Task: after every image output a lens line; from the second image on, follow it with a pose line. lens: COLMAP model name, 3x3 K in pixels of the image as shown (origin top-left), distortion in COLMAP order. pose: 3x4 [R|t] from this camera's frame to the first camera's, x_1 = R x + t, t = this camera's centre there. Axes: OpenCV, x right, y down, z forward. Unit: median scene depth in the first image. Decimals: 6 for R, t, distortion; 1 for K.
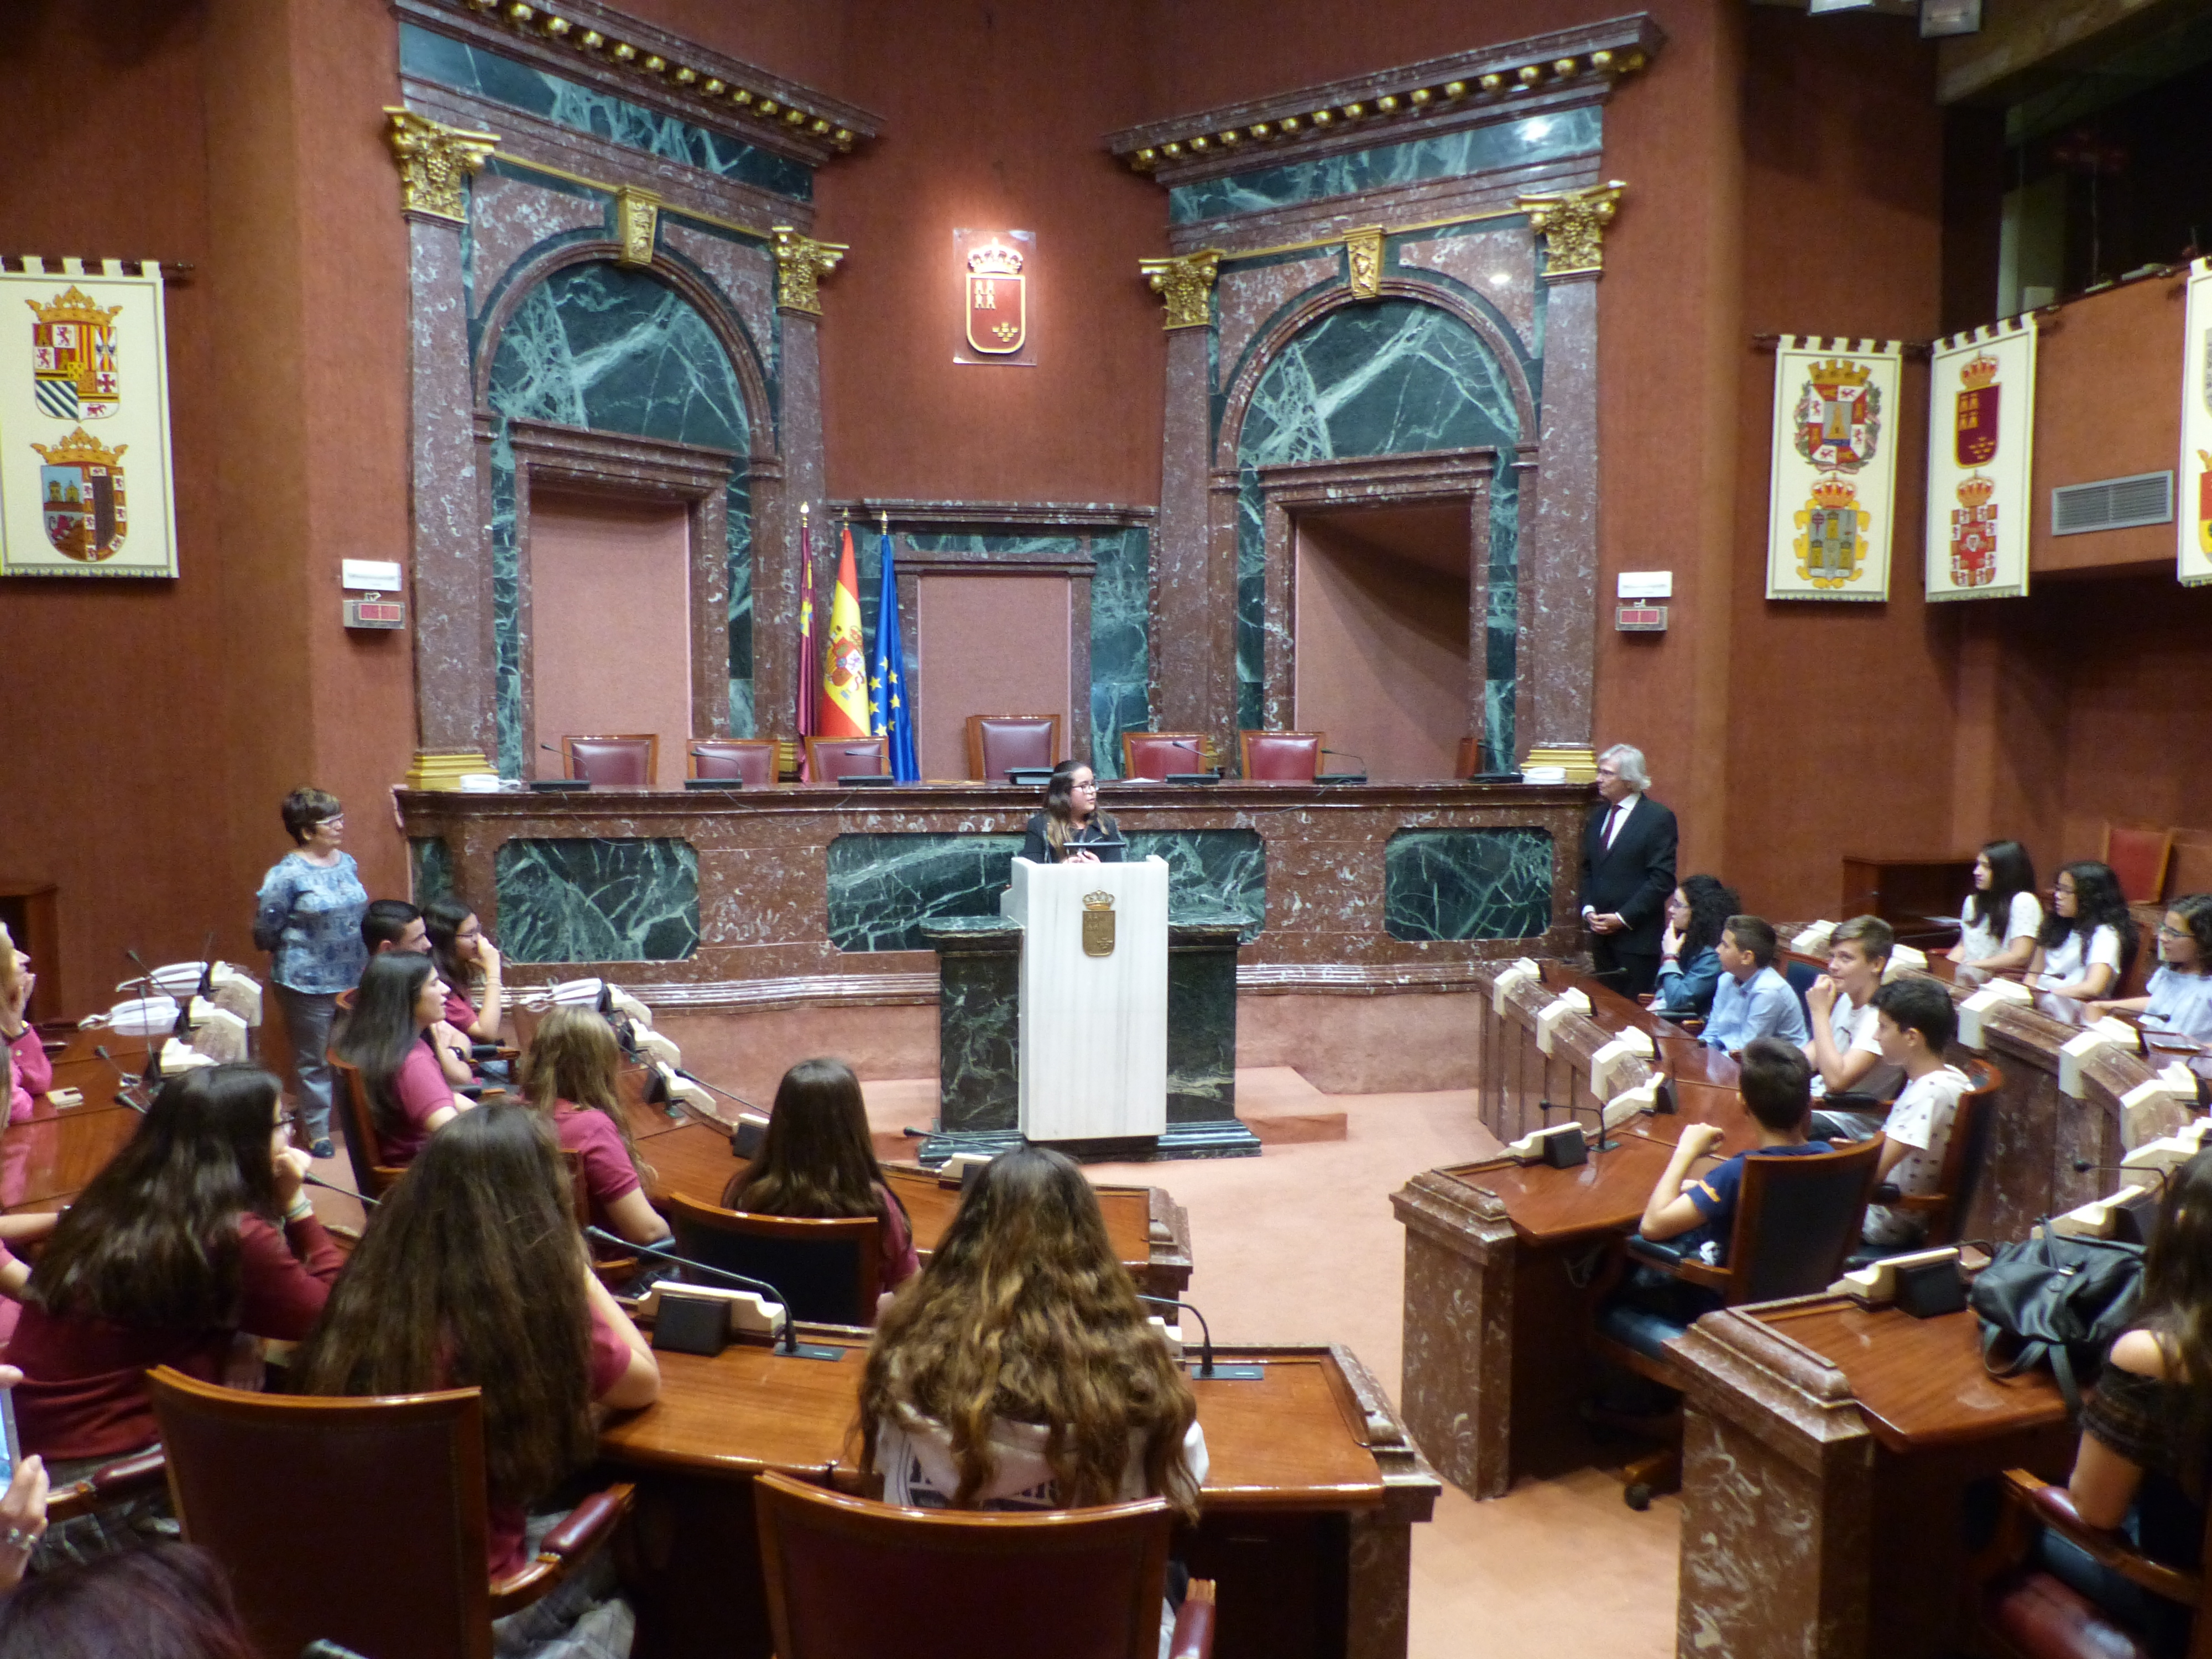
lens RADIAL K [[1656.2, 0, 1118.3], [0, 1656.2, 830.0], [0, 0, 1]] dist [-0.025977, 0.014359]
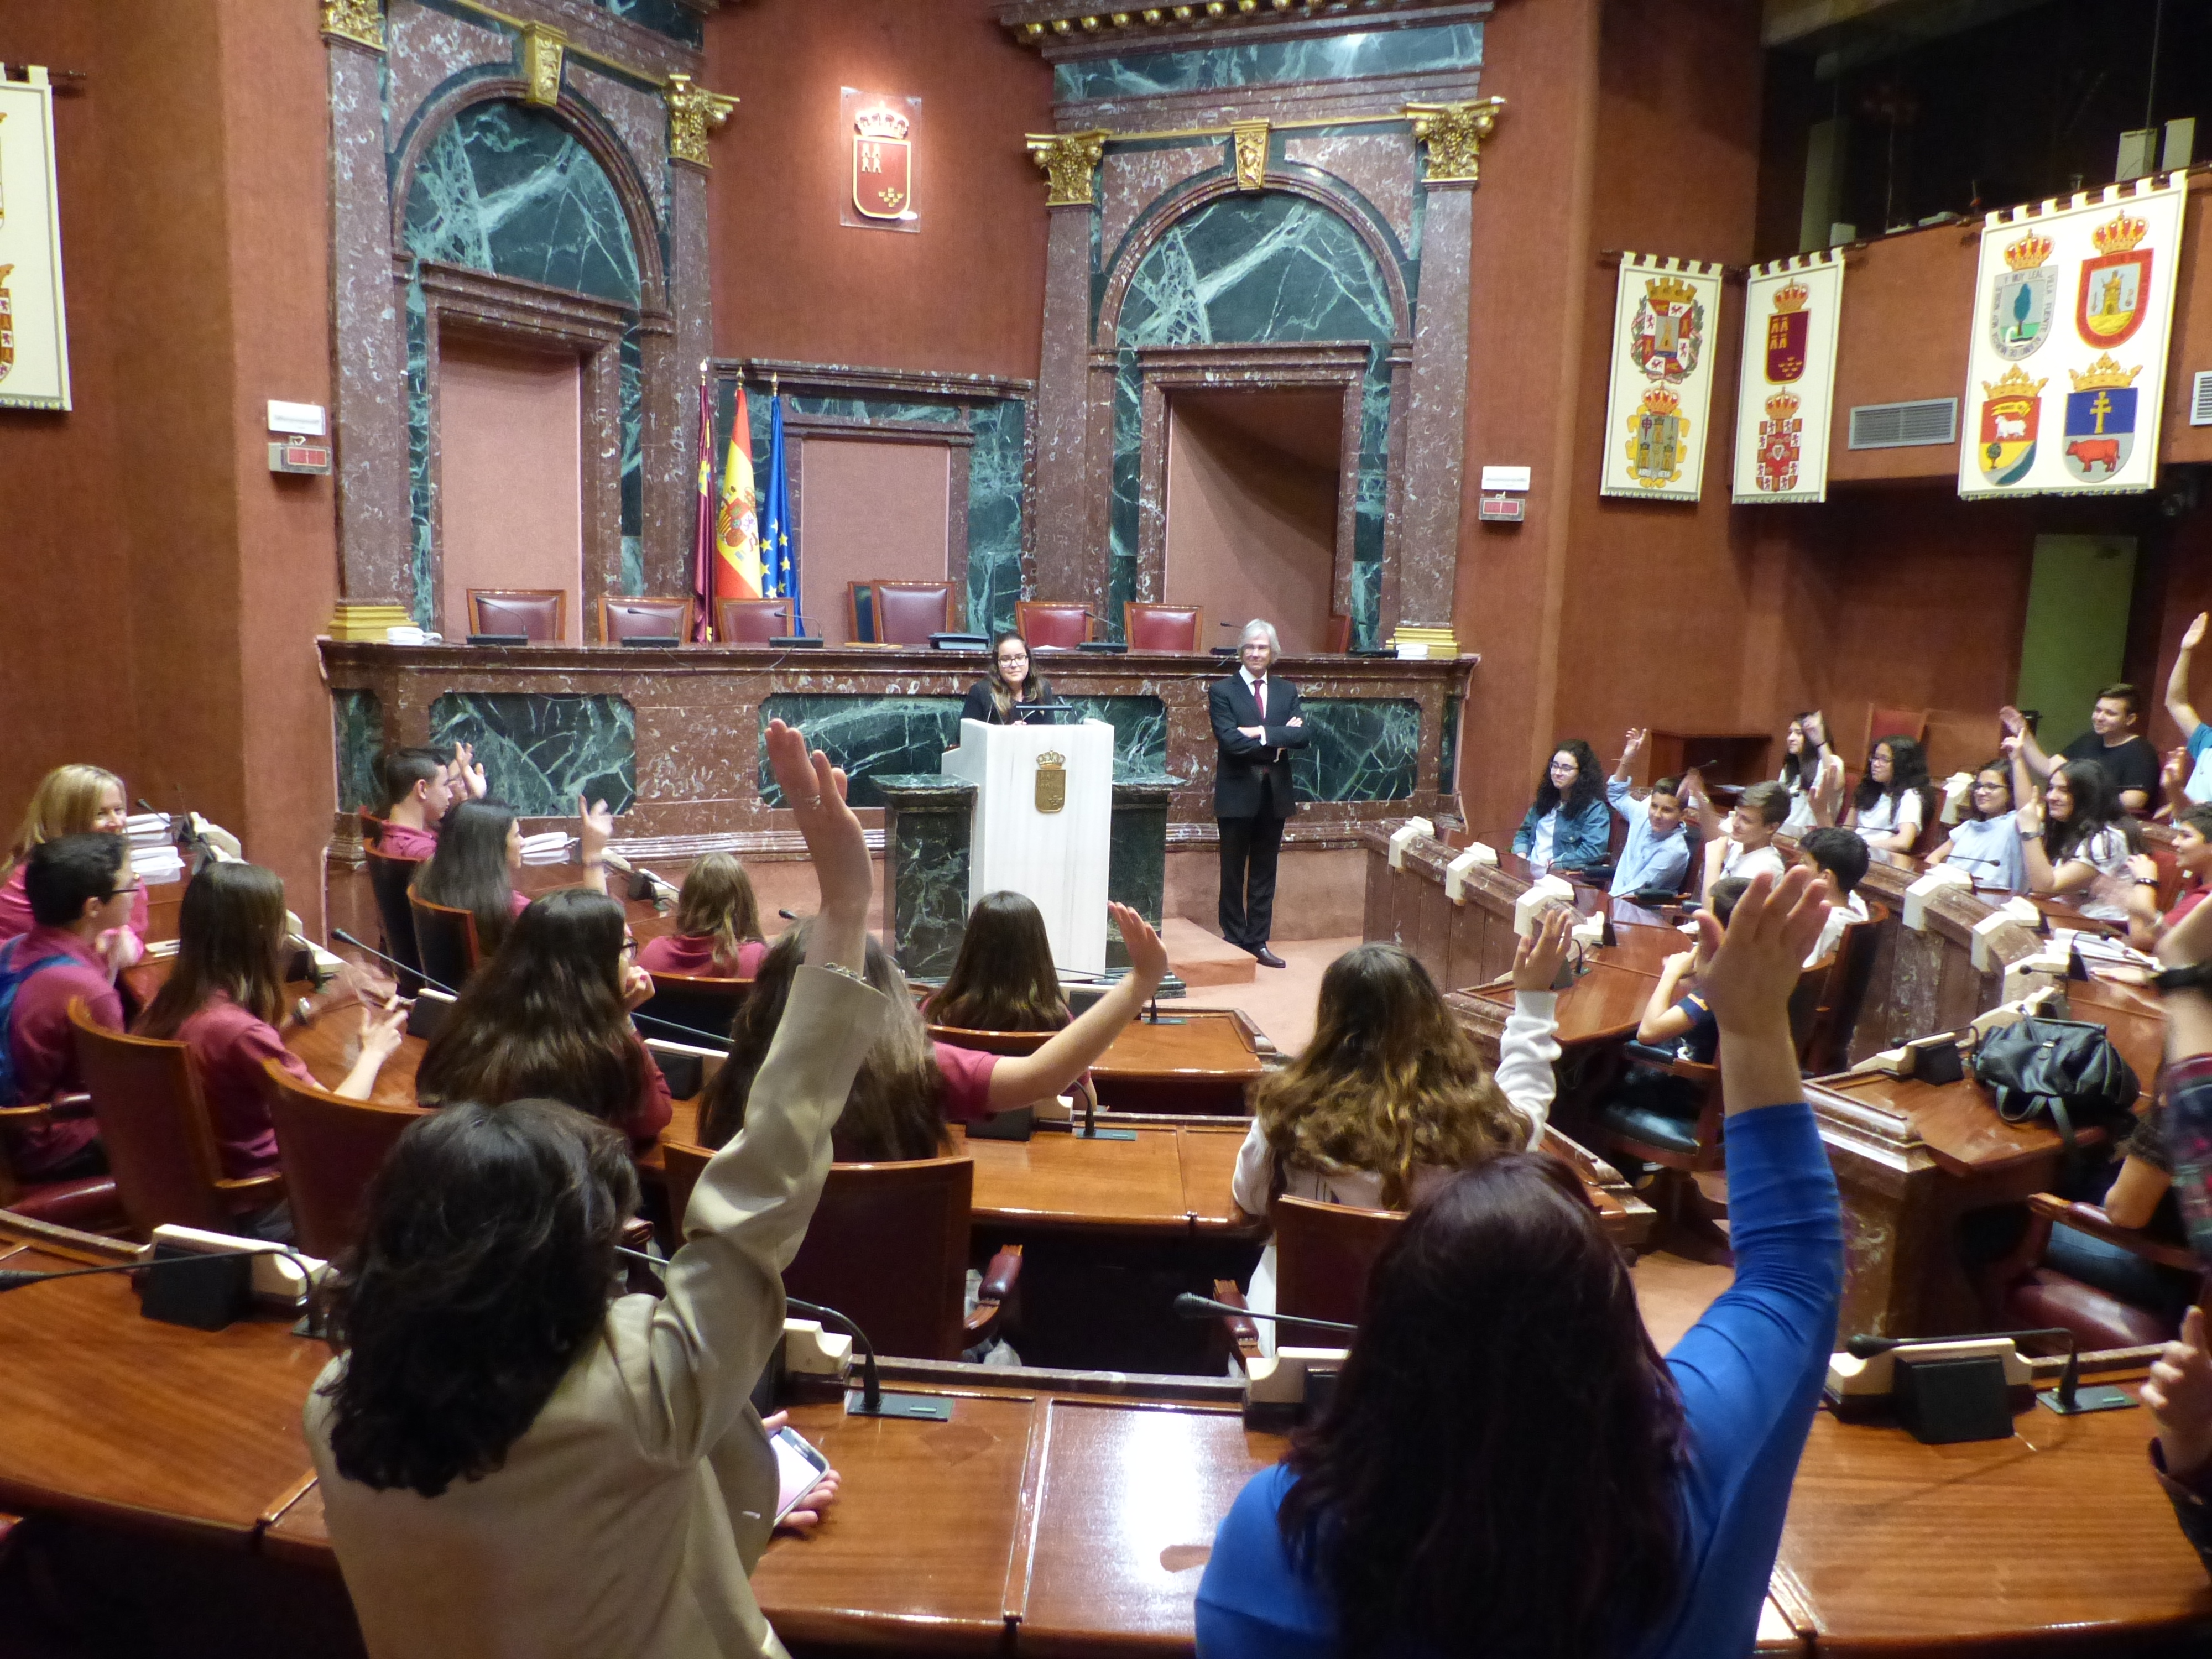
lens RADIAL K [[1656.2, 0, 1113.9], [0, 1656.2, 820.3], [0, 0, 1]] dist [-0.025977, 0.014359]
pose [[0.984288, 0.003802, 0.176531, -0.132756], [-0.016649, 0.997312, 0.071353, 0.003768], [-0.175785, -0.073171, 0.981706, -0.046475]]
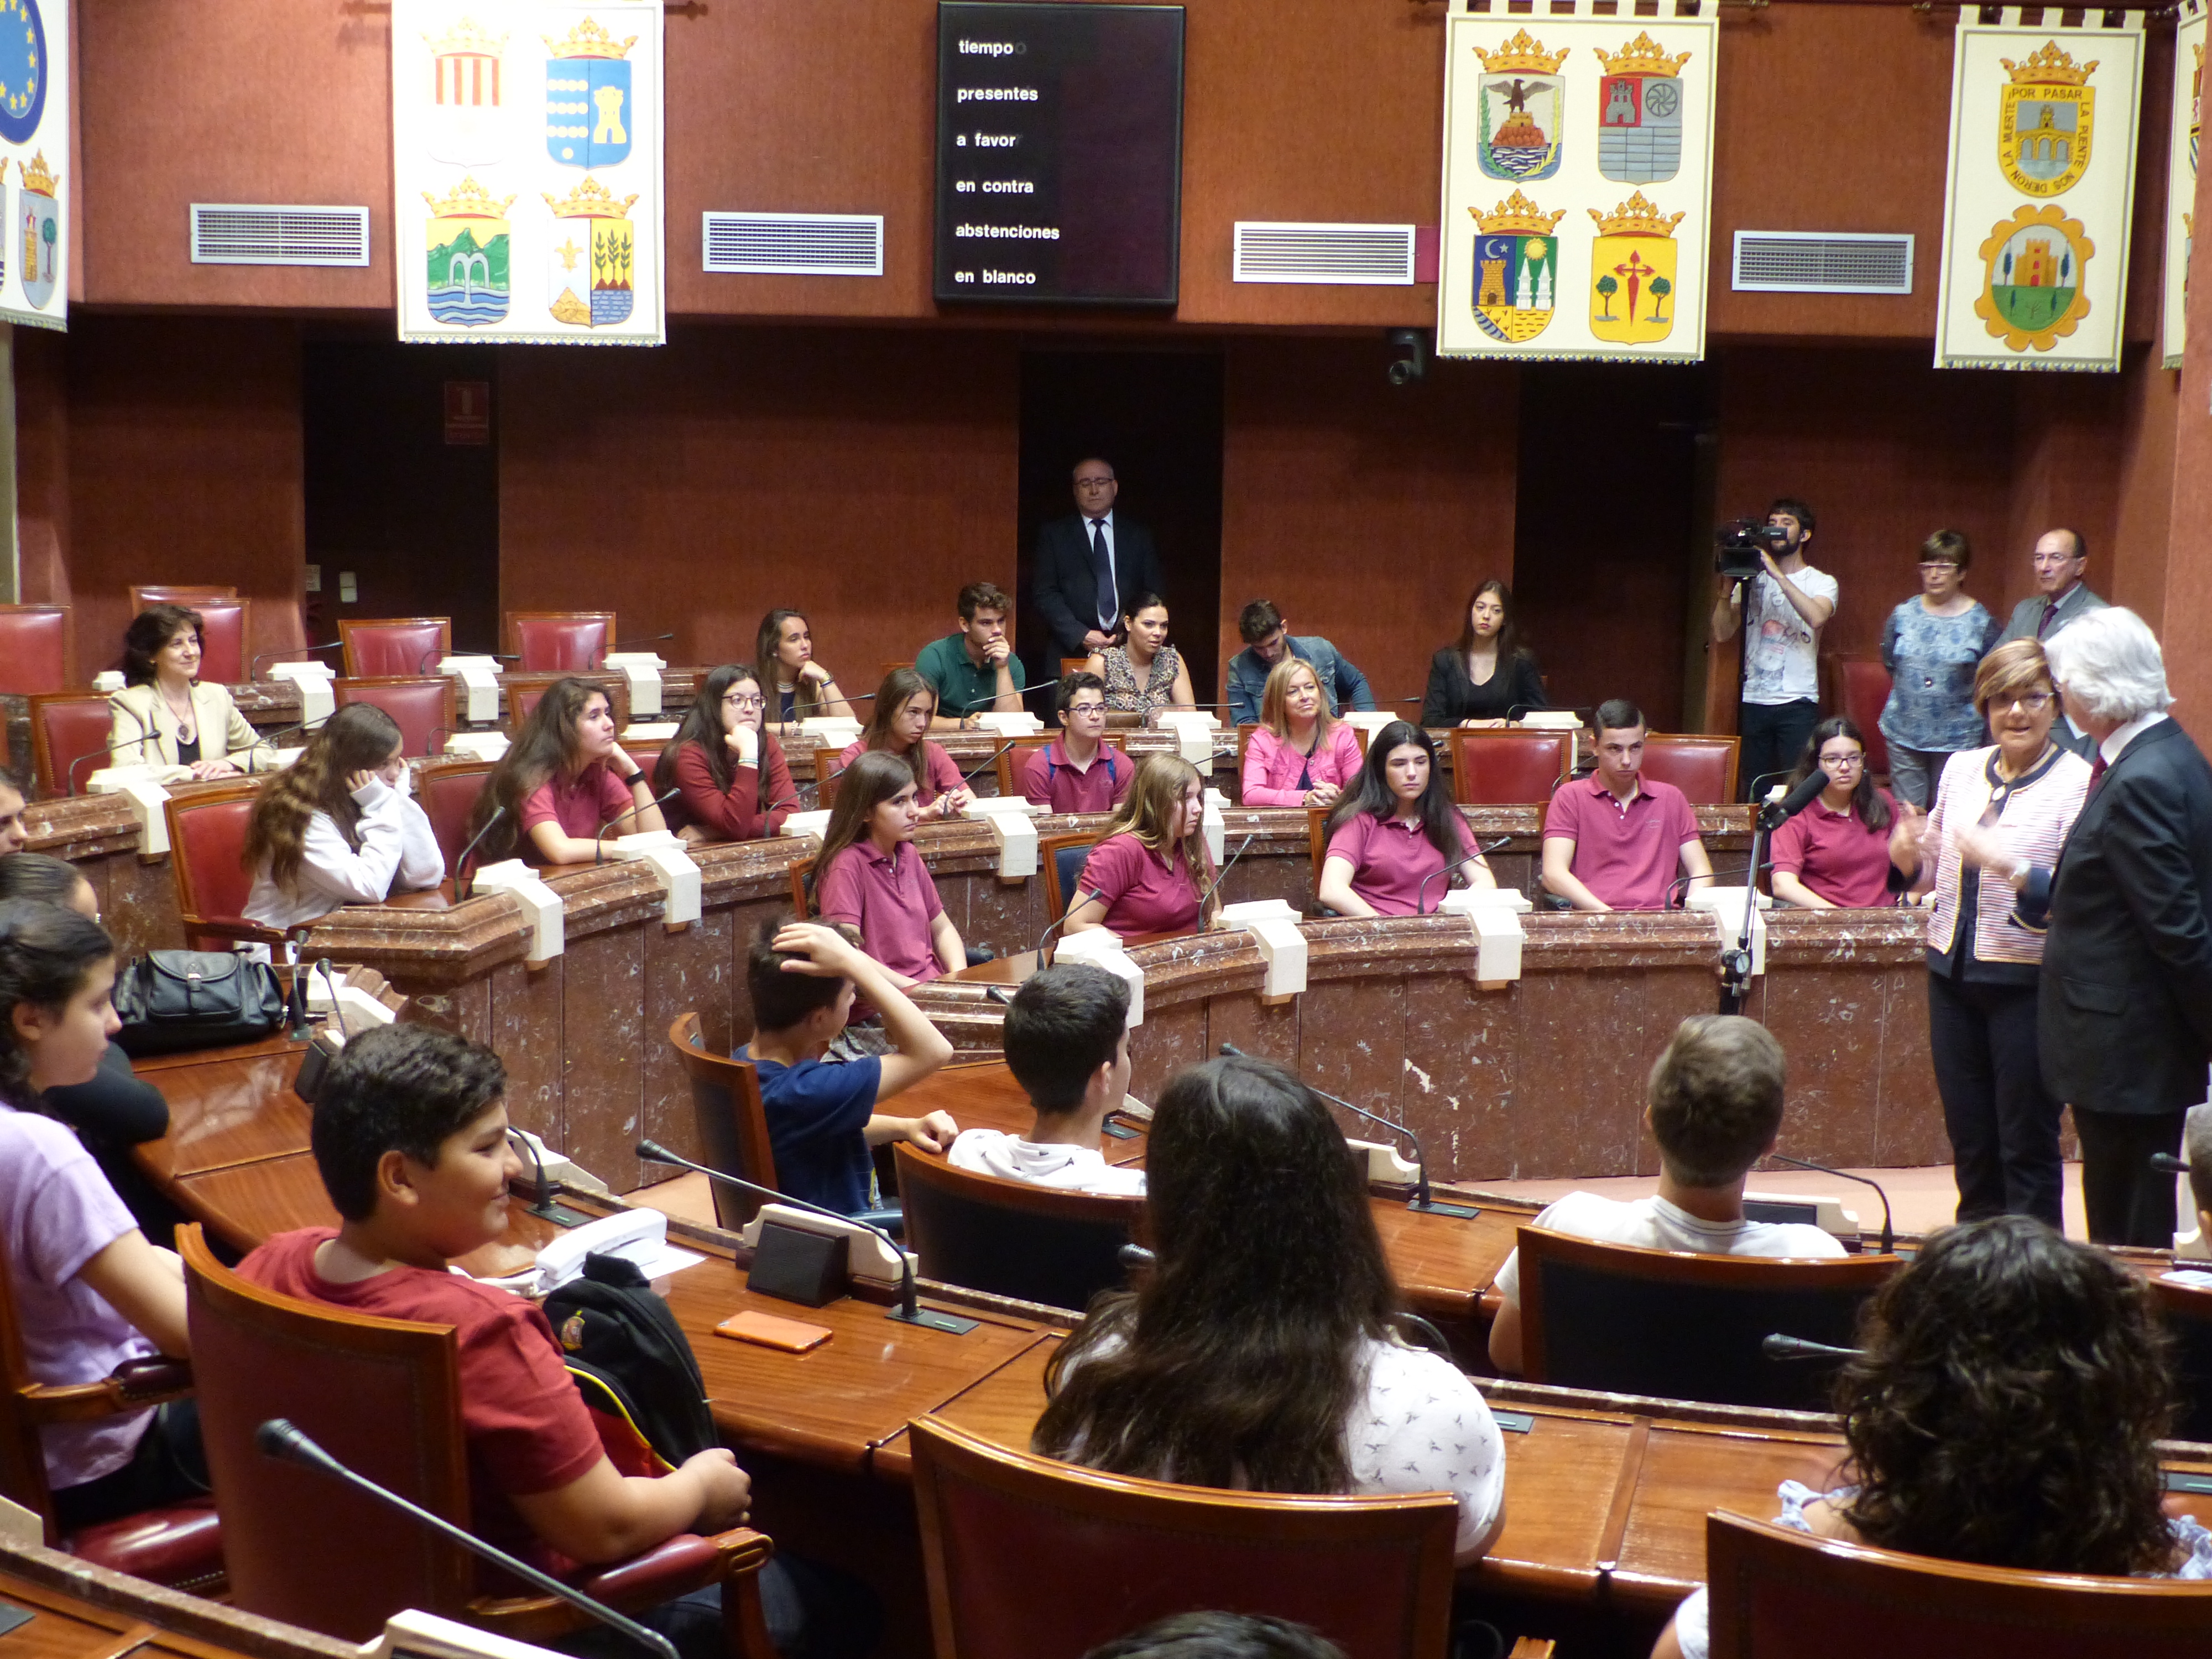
lens RADIAL K [[2722.7, 0, 1107.3], [0, 2722.7, 830.1], [0, 0, 1]] dist [-0.029652, 0.000000]
pose [[-0.196252, 0.105720, -0.974838, 0.755010], [-0.104135, 0.986301, 0.127927, -0.036465], [0.975008, 0.126621, -0.182554, 0.662336]]
